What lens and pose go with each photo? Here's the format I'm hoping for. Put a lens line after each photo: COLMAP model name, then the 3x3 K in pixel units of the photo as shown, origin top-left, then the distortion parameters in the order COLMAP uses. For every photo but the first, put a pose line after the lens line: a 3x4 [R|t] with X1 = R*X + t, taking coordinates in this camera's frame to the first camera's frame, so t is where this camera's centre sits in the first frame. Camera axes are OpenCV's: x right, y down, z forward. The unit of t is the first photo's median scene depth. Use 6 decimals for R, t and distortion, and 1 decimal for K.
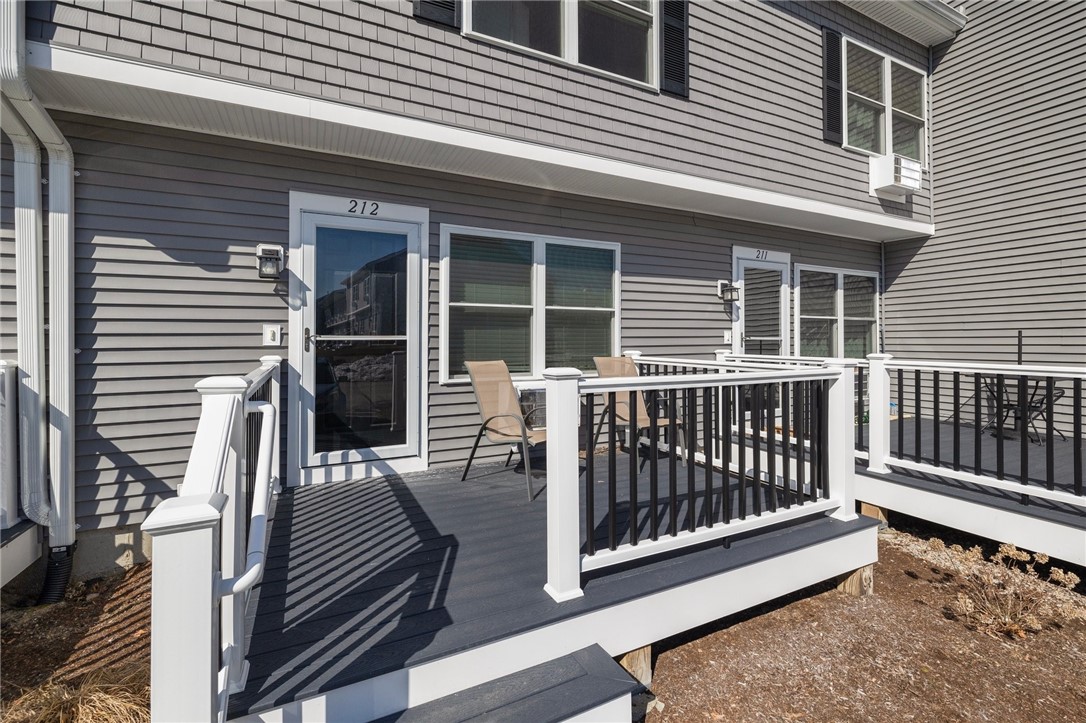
lens RADIAL K [[461.0, 0, 533.6], [0, 461.0, 327.5], [0, 0, 1]] dist [0.000783, 0.000039]
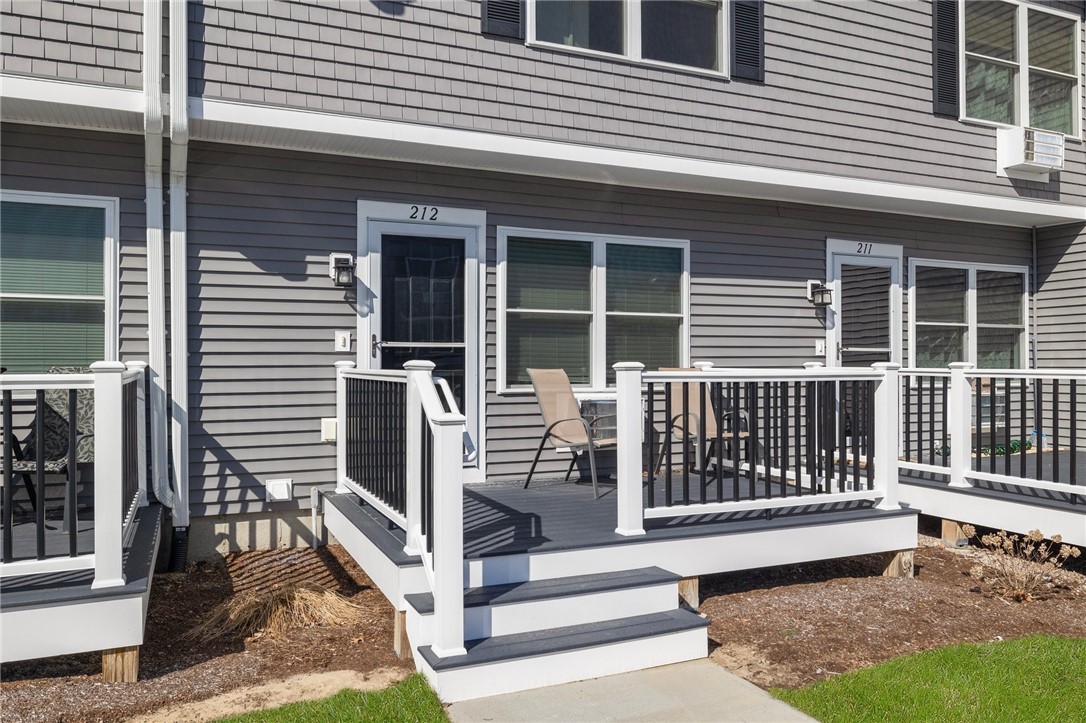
lens RADIAL K [[788.1, 0, 533.5], [0, 788.1, 333.6], [0, 0, 1]] dist [-0.004263, -0.000362]
pose [[0.999166, 0.000199, -0.040835, -0.060686], [-0.000633, 0.999943, -0.010612, 0.015197], [0.040831, 0.010629, 0.999110, -0.639377]]
